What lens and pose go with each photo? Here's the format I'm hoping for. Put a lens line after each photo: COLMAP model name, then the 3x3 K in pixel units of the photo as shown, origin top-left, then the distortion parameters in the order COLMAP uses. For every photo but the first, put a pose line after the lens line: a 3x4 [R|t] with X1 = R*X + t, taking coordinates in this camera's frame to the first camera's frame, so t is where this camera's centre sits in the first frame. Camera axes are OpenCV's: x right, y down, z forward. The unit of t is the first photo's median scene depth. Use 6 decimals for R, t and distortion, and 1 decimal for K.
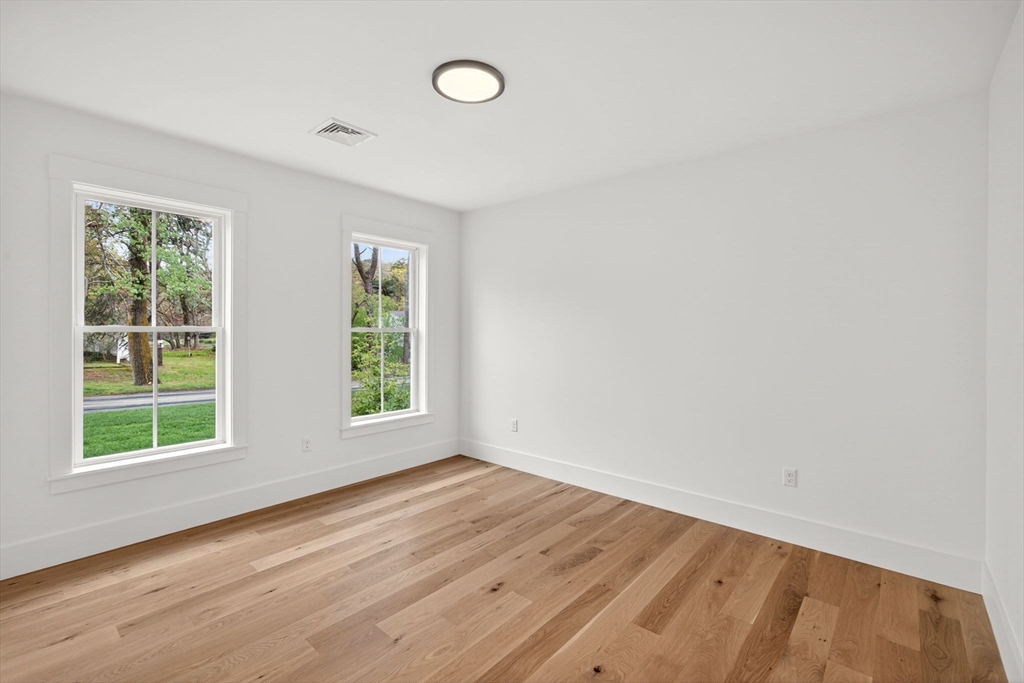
lens RADIAL K [[450.0, 0, 512.0], [0, 450.0, 341.5], [0, 0, 1]] dist [-0.028778, 0.000040]
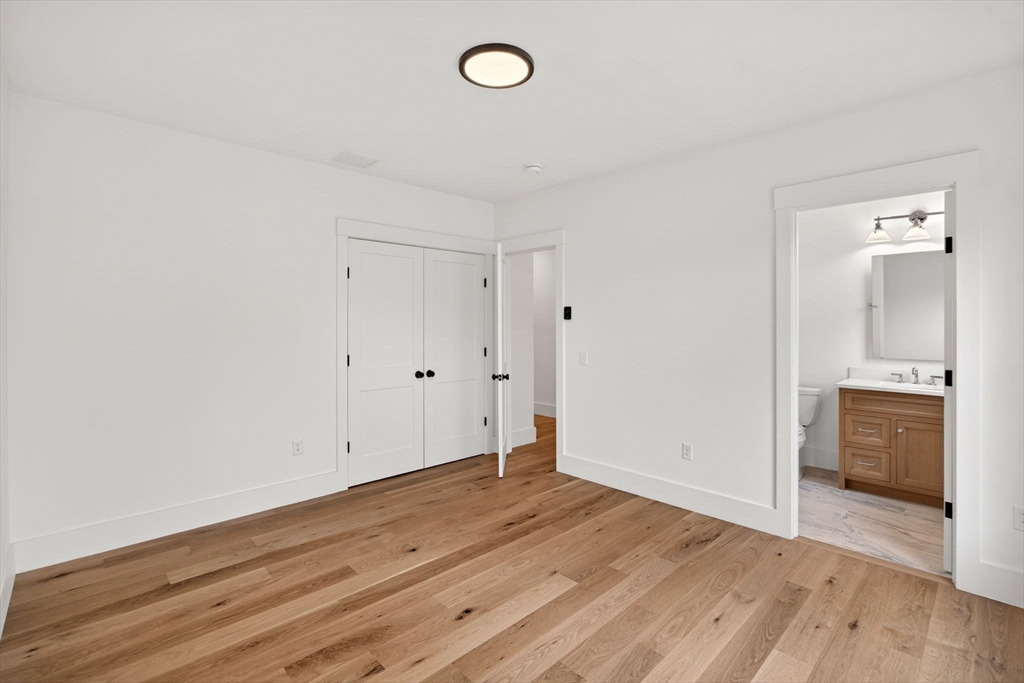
lens RADIAL K [[461.7, 0, 511.2], [0, 461.7, 319.6], [0, 0, 1]] dist [-0.000085, -0.000015]
pose [[-0.995655, -0.001347, 0.093114, -0.221177], [-0.000247, 0.999930, 0.011826, -0.049183], [-0.093123, 0.011751, -0.995585, 1.984722]]
